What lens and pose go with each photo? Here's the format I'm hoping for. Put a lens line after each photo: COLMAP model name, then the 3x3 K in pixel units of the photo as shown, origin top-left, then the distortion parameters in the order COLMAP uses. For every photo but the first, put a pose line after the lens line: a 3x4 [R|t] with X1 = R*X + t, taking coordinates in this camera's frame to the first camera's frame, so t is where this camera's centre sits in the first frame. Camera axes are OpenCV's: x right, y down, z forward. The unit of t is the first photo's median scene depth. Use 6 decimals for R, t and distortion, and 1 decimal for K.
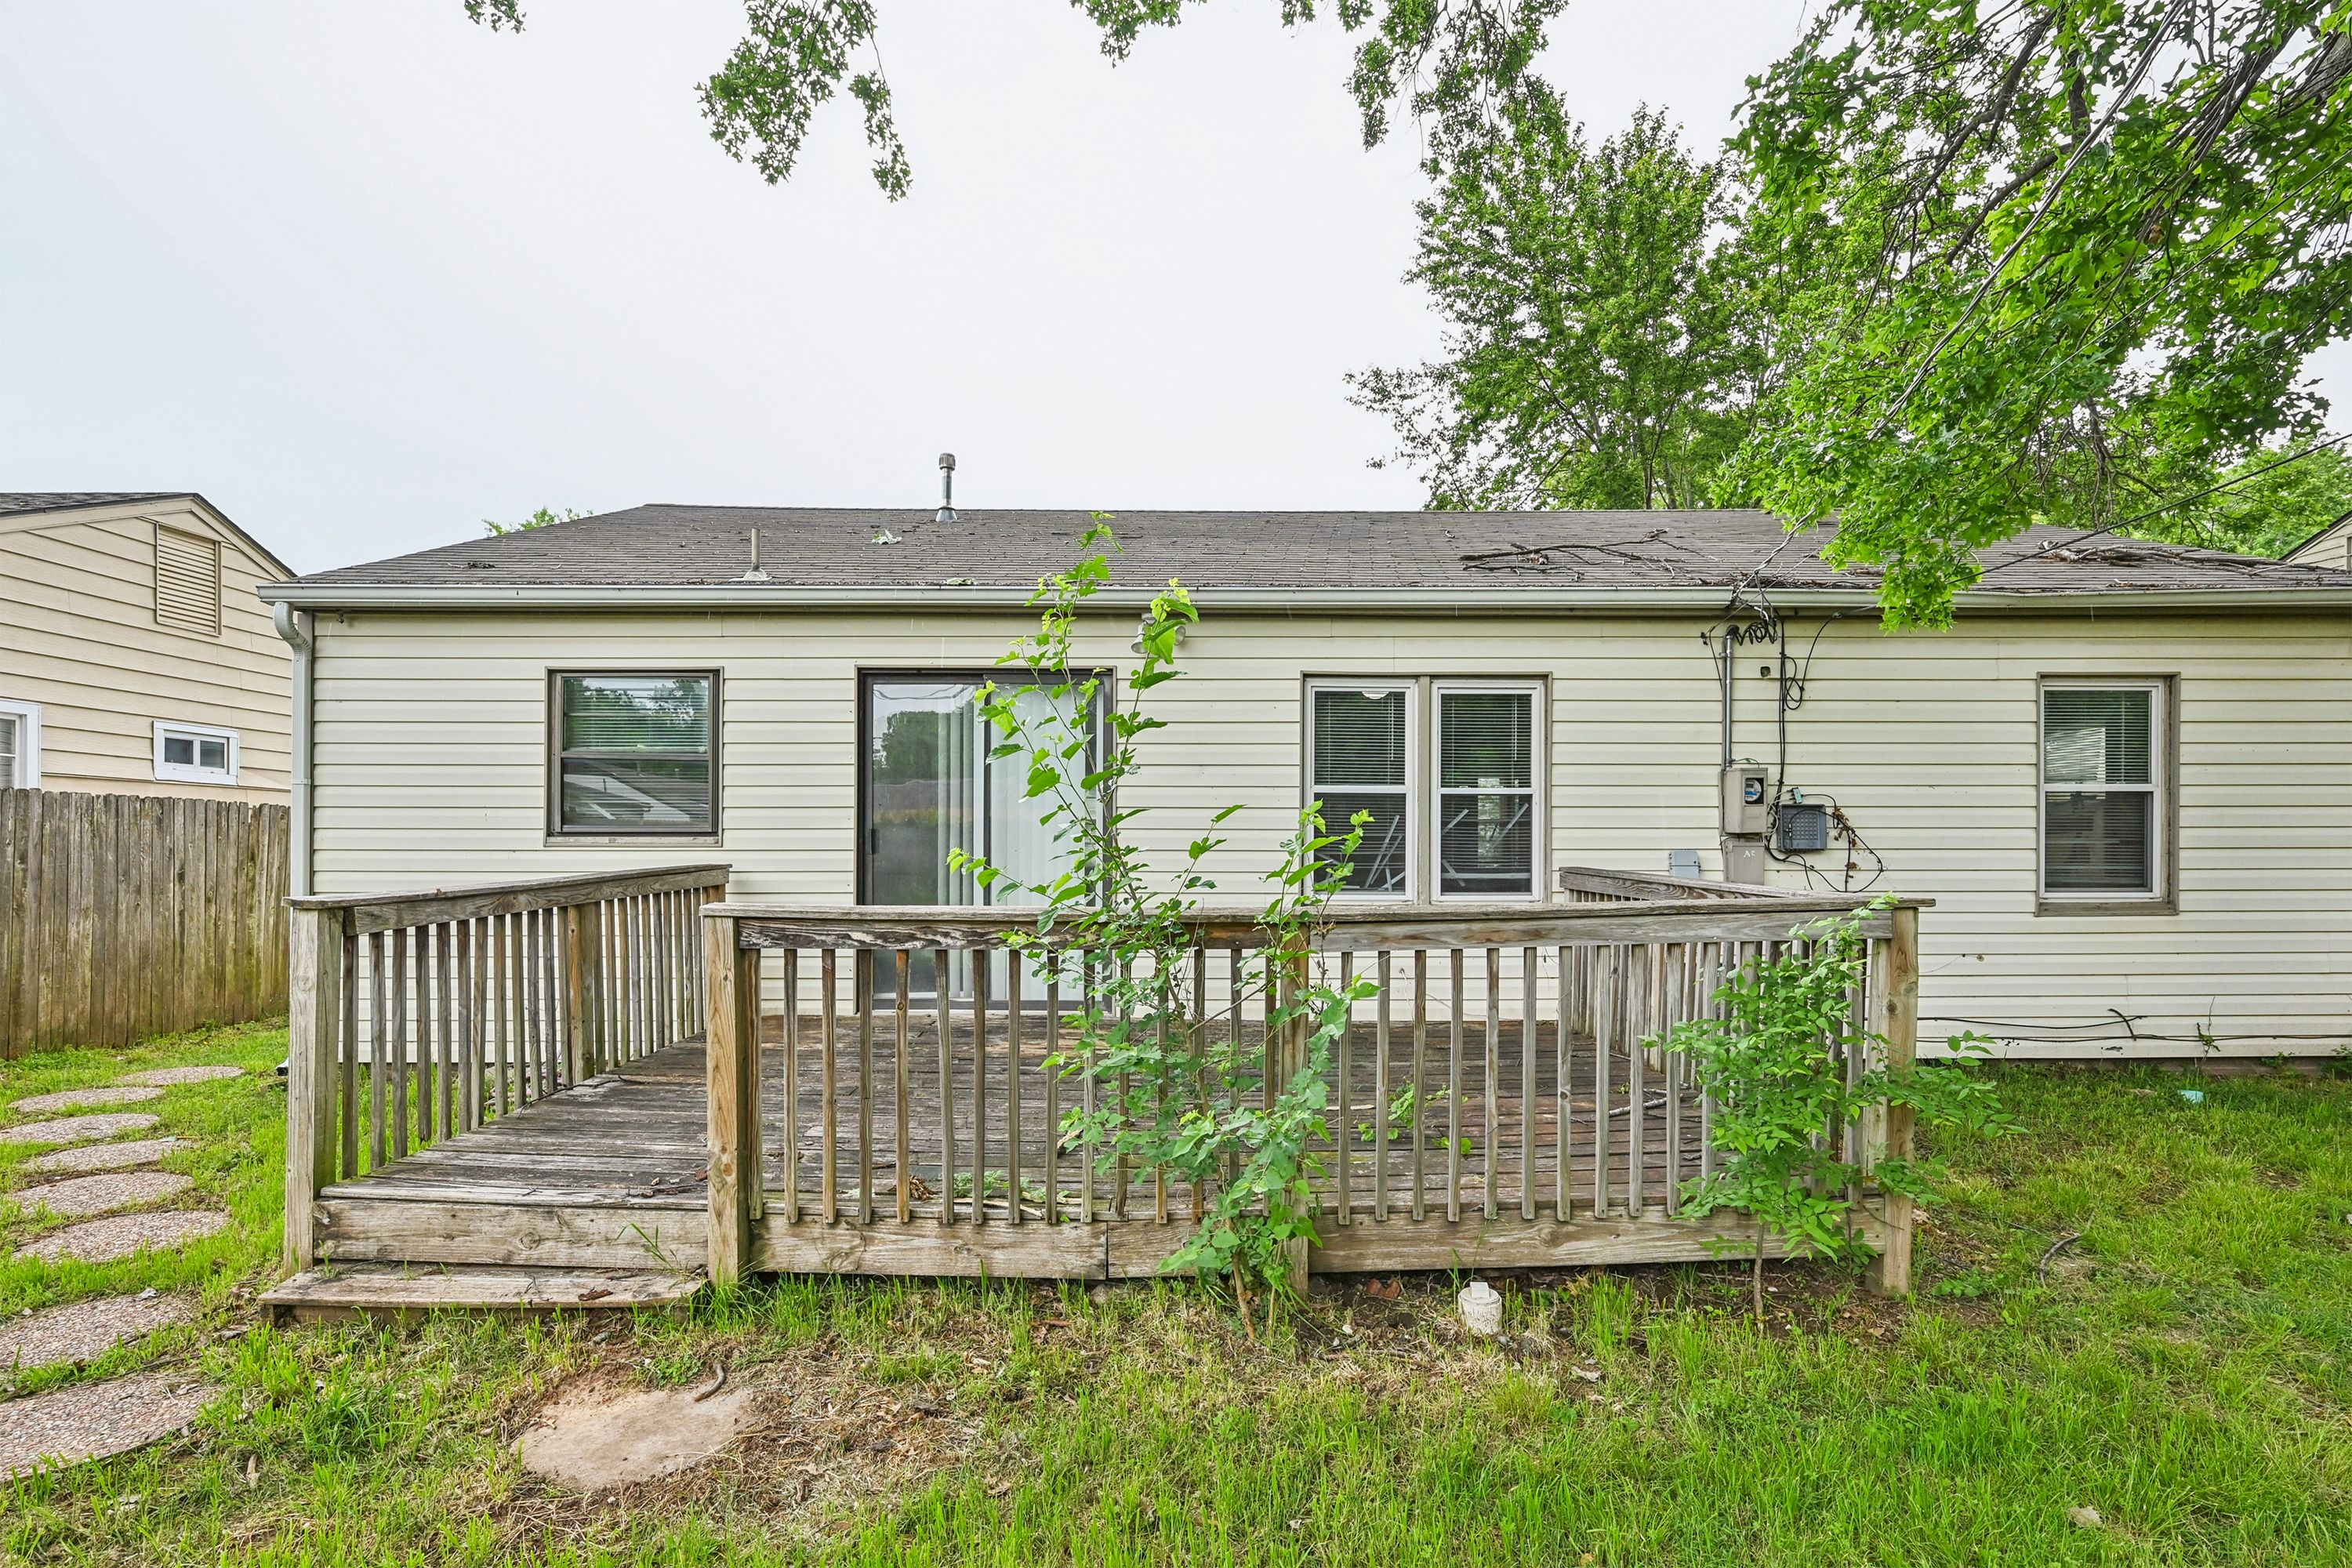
lens RADIAL K [[1073.4, 0, 1183.4], [0, 1073.4, 928.7], [0, 0, 1]] dist [0.025580, 0.000081]
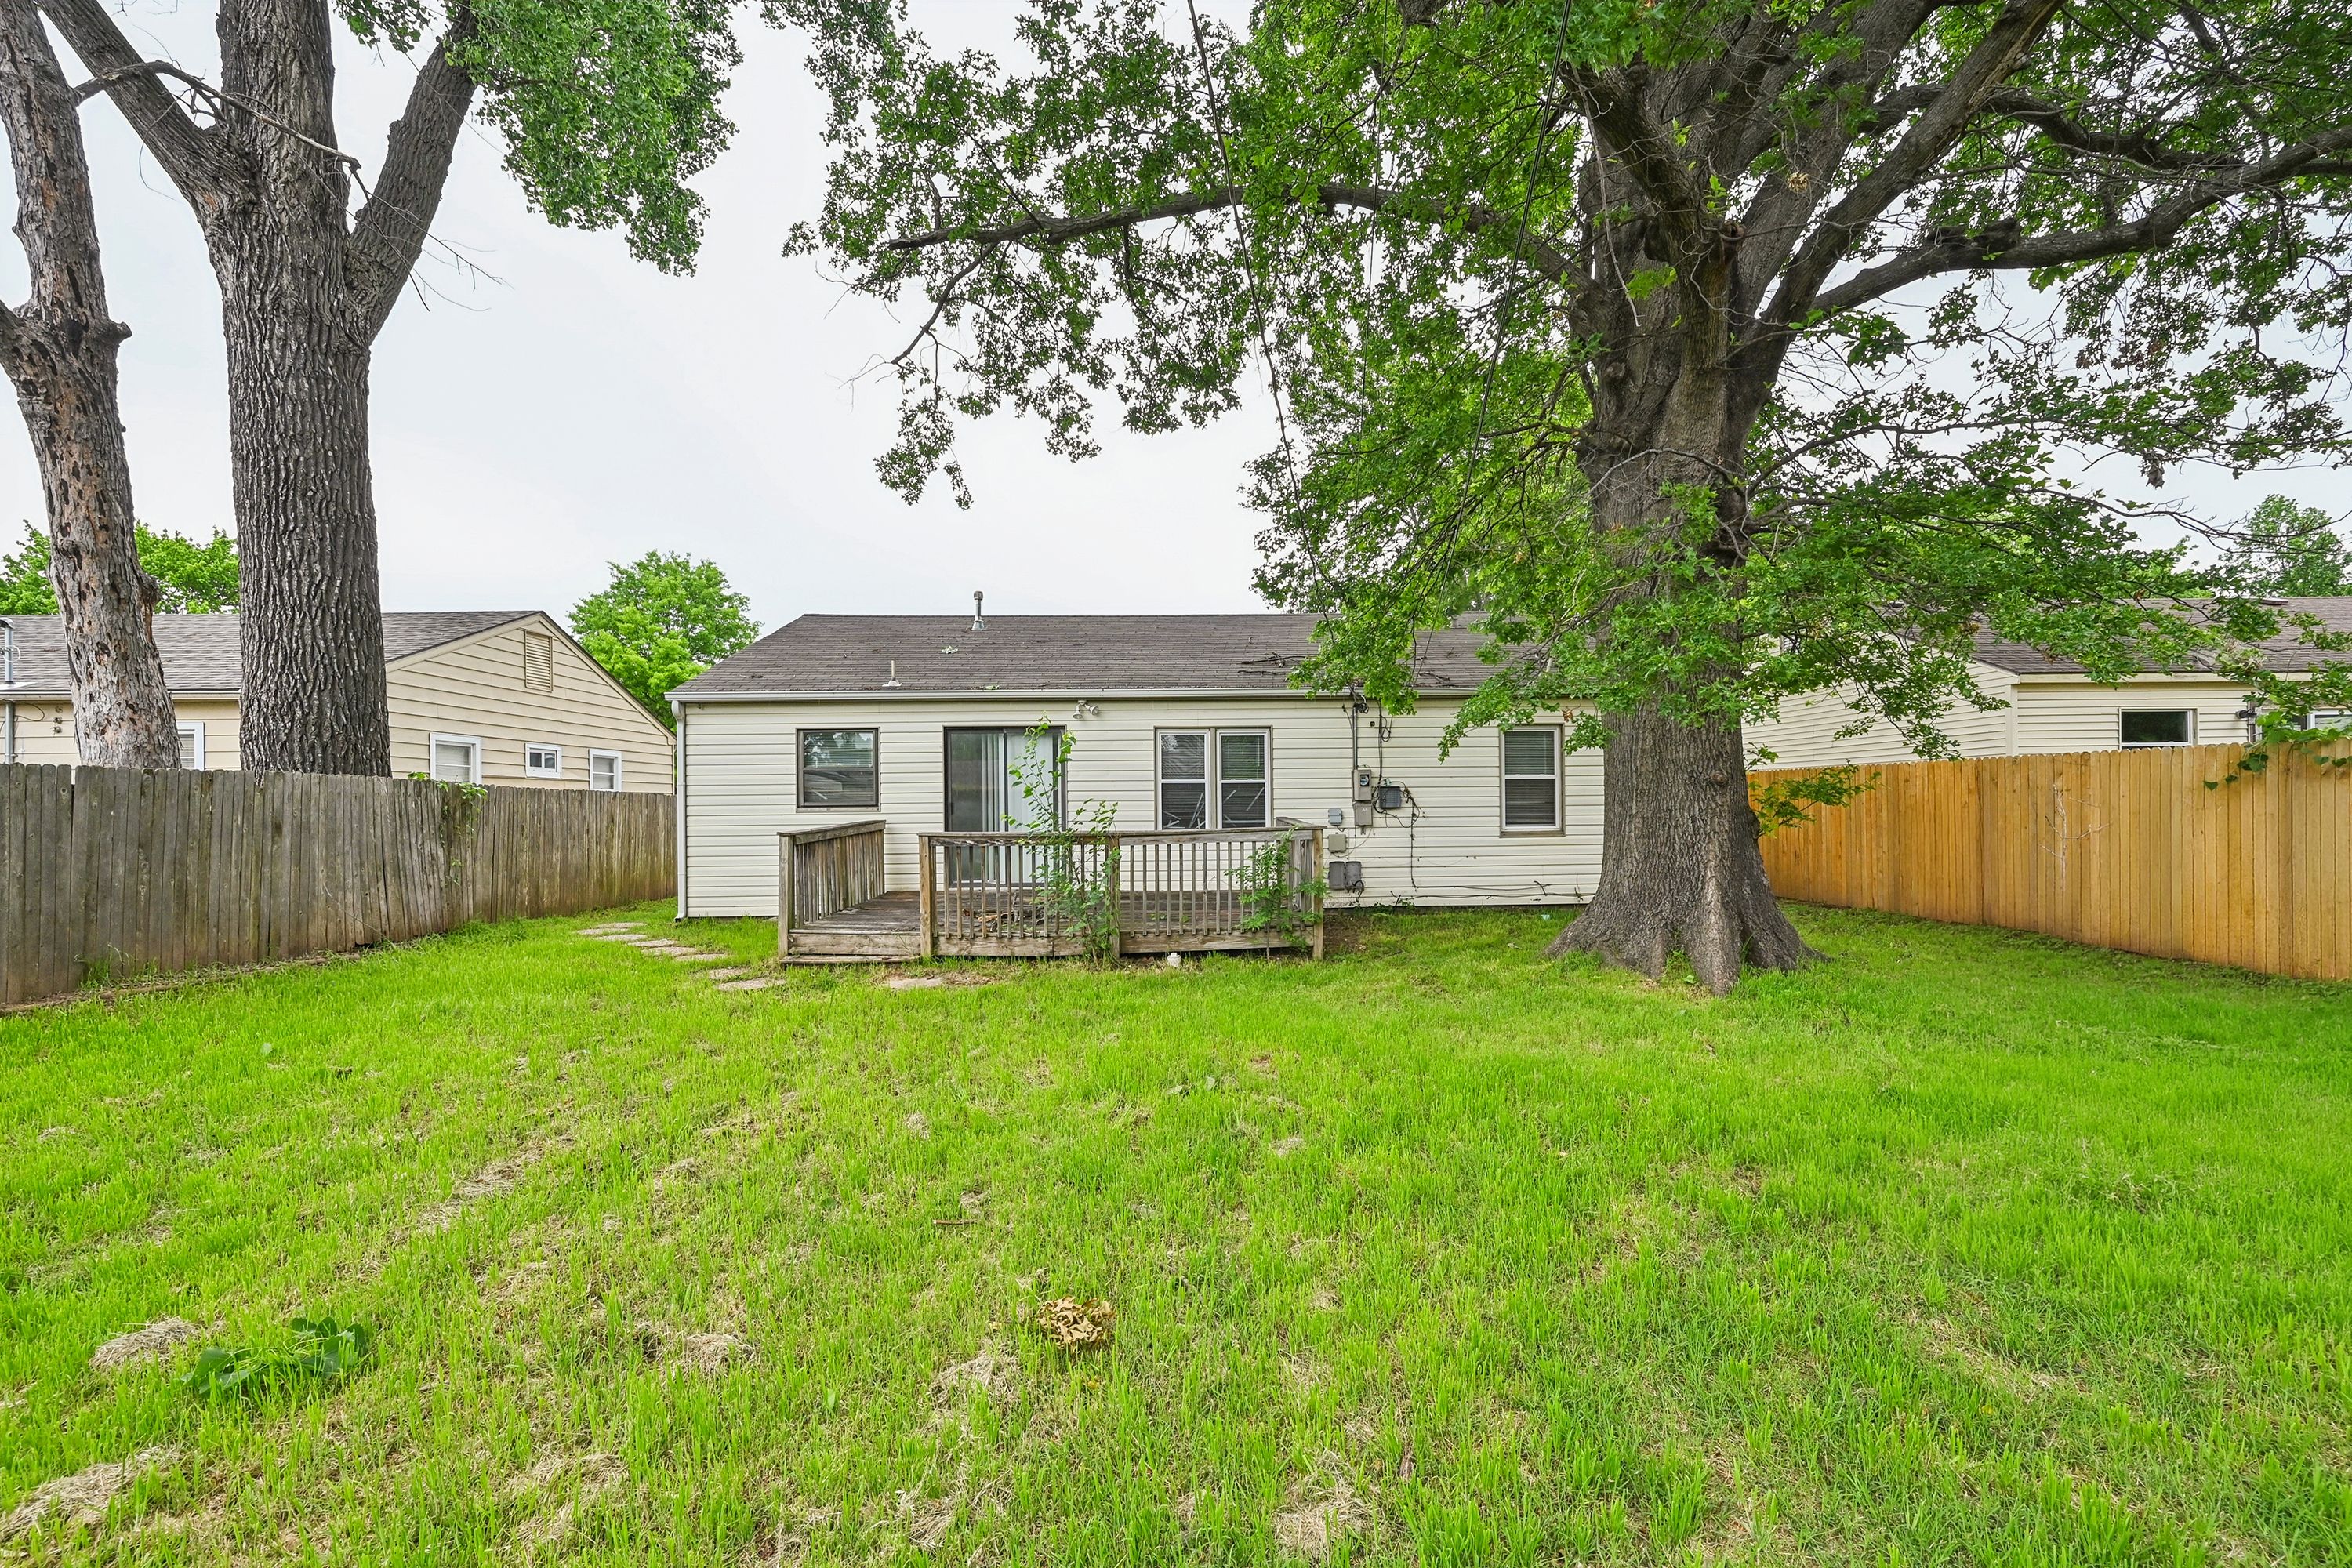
lens RADIAL K [[971.6, 0, 1167.4], [0, 971.6, 799.4], [0, 0, 1]] dist [0.001450, 0.000122]
pose [[0.999898, -0.011157, 0.008893, 0.117371], [0.011822, 0.996833, -0.078639, 0.054942], [-0.007987, 0.078736, 0.996863, -0.887936]]
